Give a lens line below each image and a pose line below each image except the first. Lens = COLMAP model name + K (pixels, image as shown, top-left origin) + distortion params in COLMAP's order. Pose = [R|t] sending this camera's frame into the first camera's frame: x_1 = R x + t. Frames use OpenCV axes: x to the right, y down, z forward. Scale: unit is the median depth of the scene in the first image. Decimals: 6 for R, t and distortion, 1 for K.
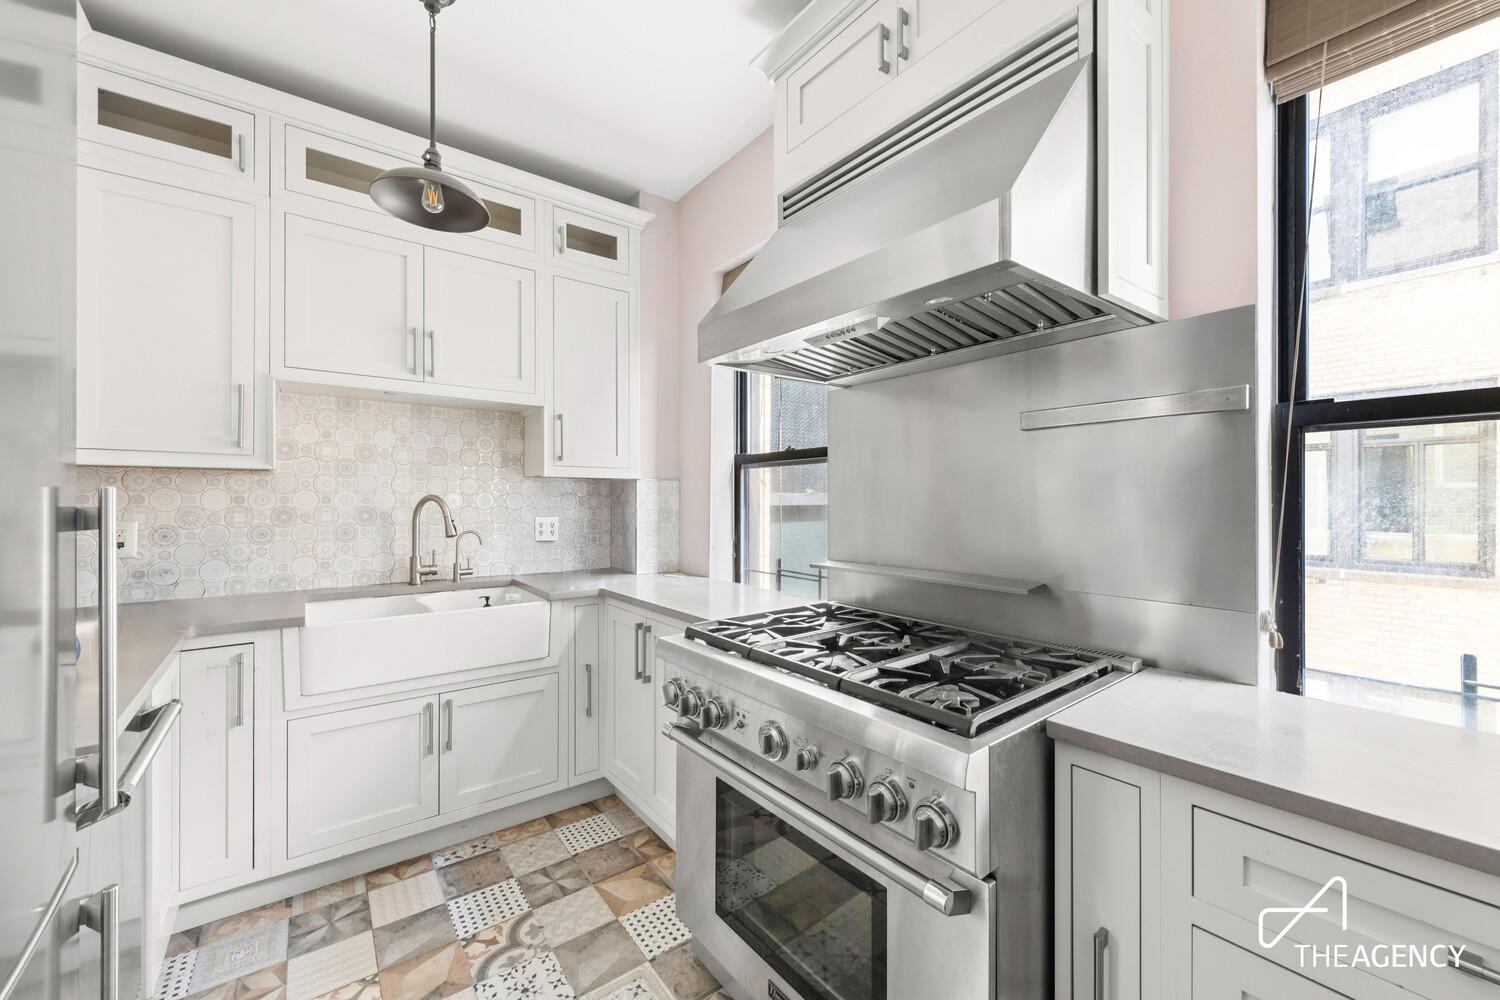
lens RADIAL K [[593.7, 0, 759.3], [0, 593.7, 497.9], [0, 0, 1]] dist [0.002731, 0.000057]
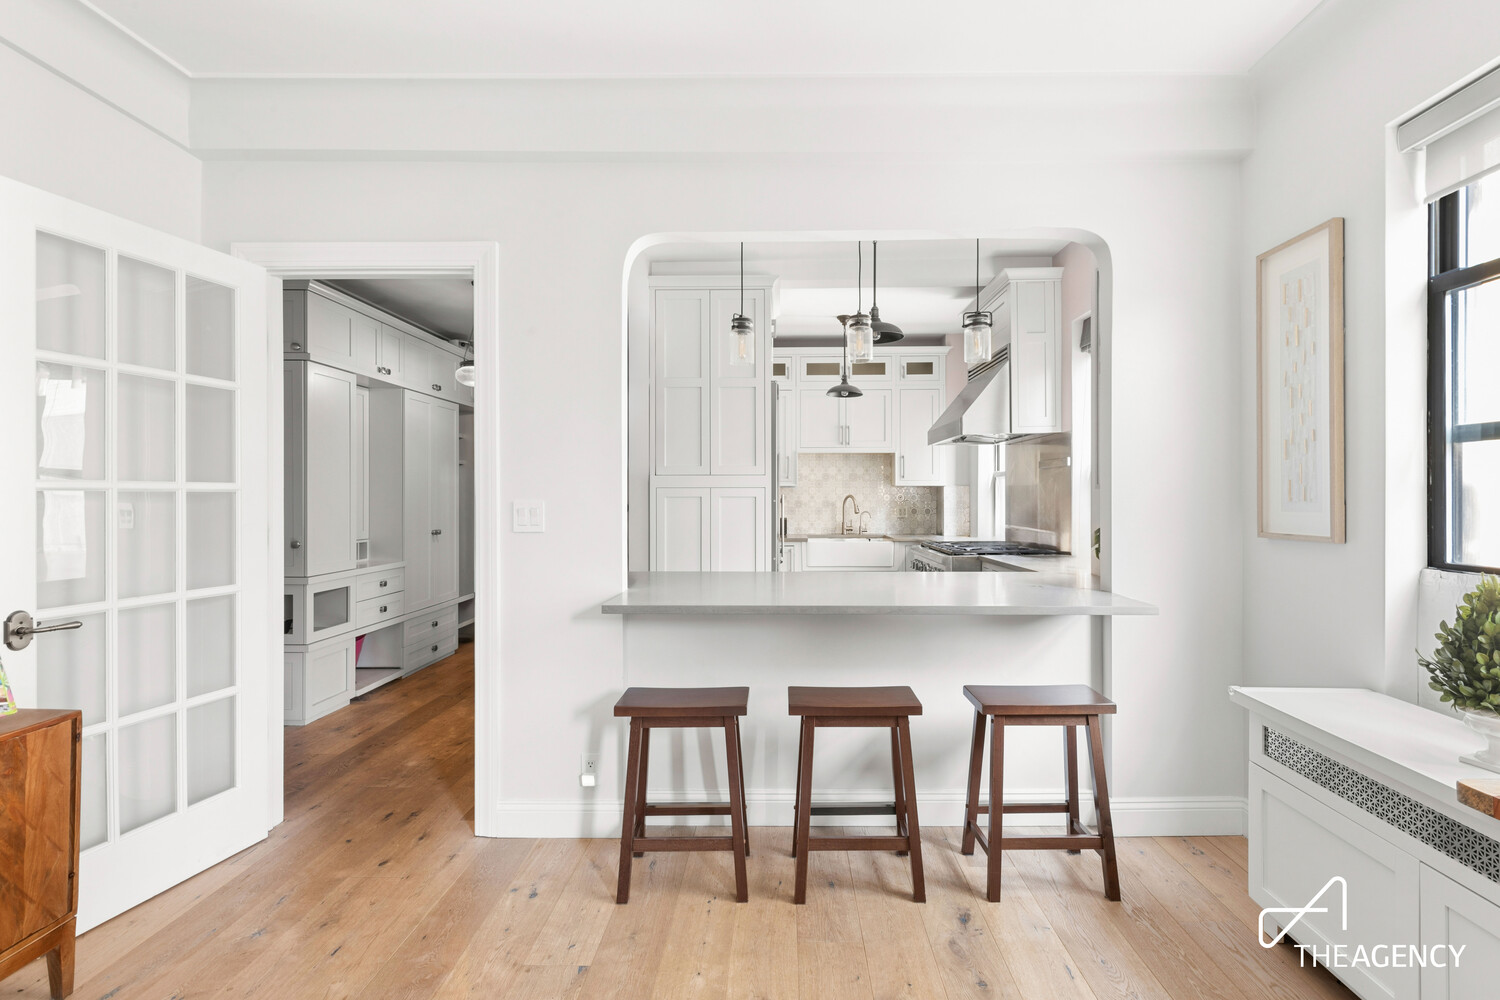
lens RADIAL K [[738.9, 0, 755.5], [0, 738.9, 500.1], [0, 0, 1]] dist [-0.000015, 0.000004]
pose [[0.775308, -0.001824, -0.631581, 0.935391], [0.002257, 0.999997, -0.000118, 0.013477], [0.631579, -0.001334, 0.775310, -1.392791]]
